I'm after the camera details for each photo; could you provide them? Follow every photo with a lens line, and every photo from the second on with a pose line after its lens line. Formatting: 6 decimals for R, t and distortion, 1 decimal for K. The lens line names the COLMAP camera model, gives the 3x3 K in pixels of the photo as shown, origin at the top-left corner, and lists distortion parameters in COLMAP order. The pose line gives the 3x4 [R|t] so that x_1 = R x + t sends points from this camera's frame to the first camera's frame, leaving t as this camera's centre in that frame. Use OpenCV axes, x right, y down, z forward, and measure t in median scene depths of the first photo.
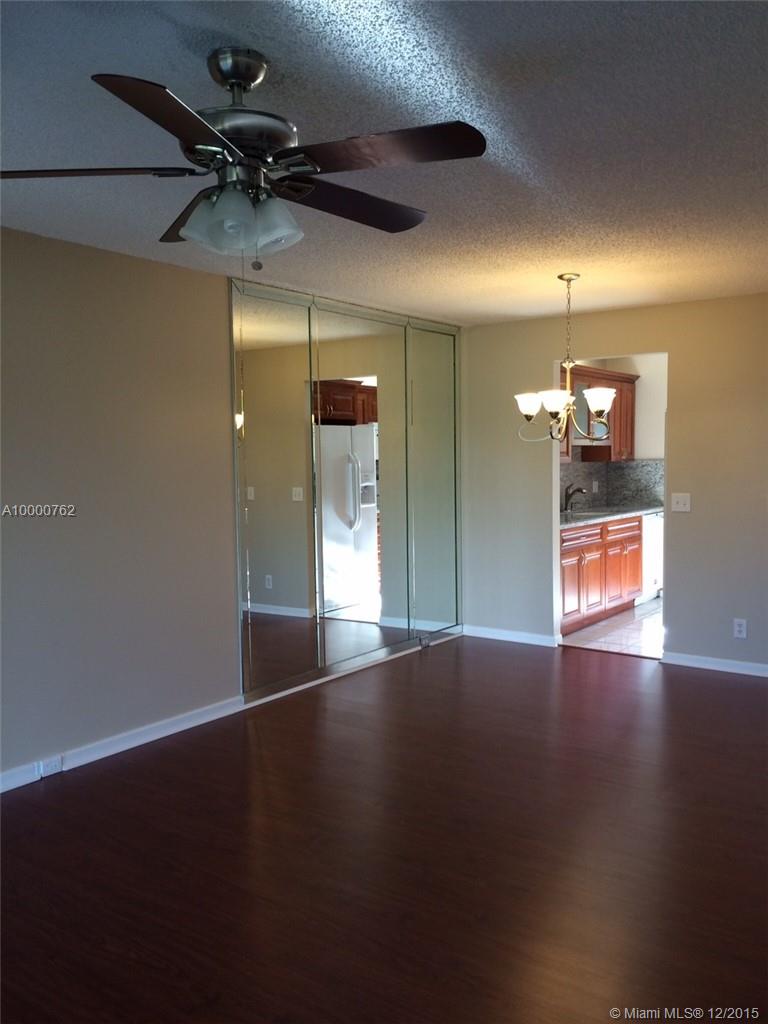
lens RADIAL K [[879.7, 0, 383.2], [0, 879.7, 512.6], [0, 0, 1]] dist [0.033020, 0.016657]
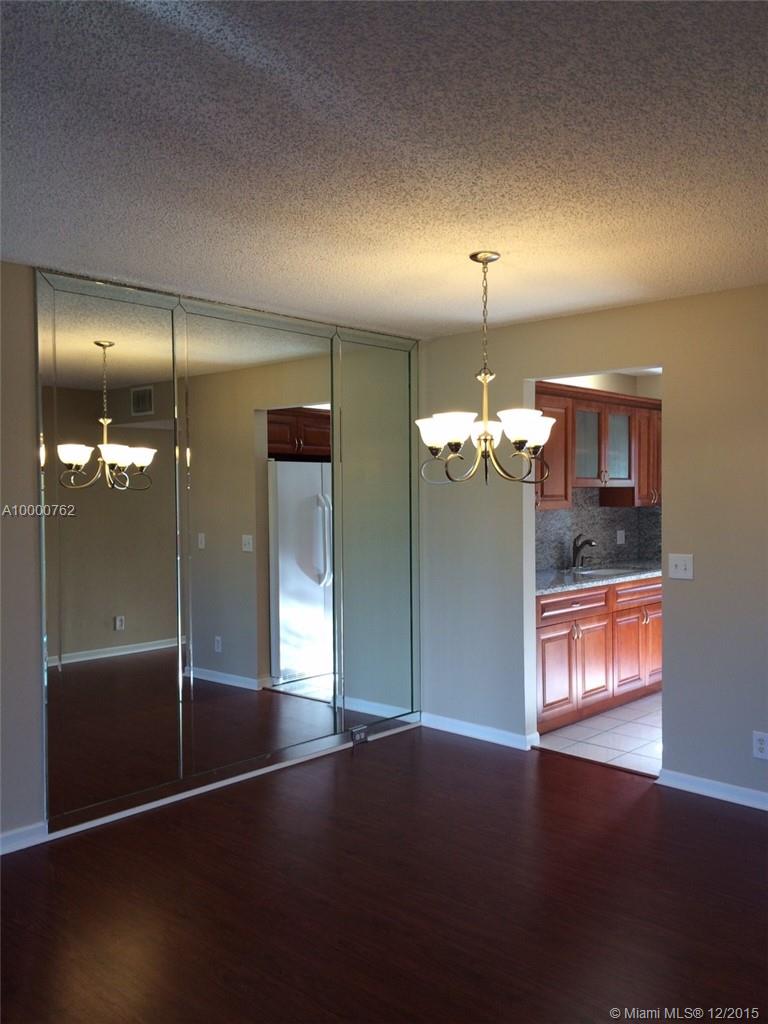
lens RADIAL K [[879.7, 0, 385.2], [0, 879.7, 511.9], [0, 0, 1]] dist [0.033020, 0.016657]
pose [[0.992051, 0.007289, -0.125626, 0.155784], [-0.012654, 0.999039, -0.041963, -0.019094], [0.125199, 0.043219, 0.991190, 0.199382]]
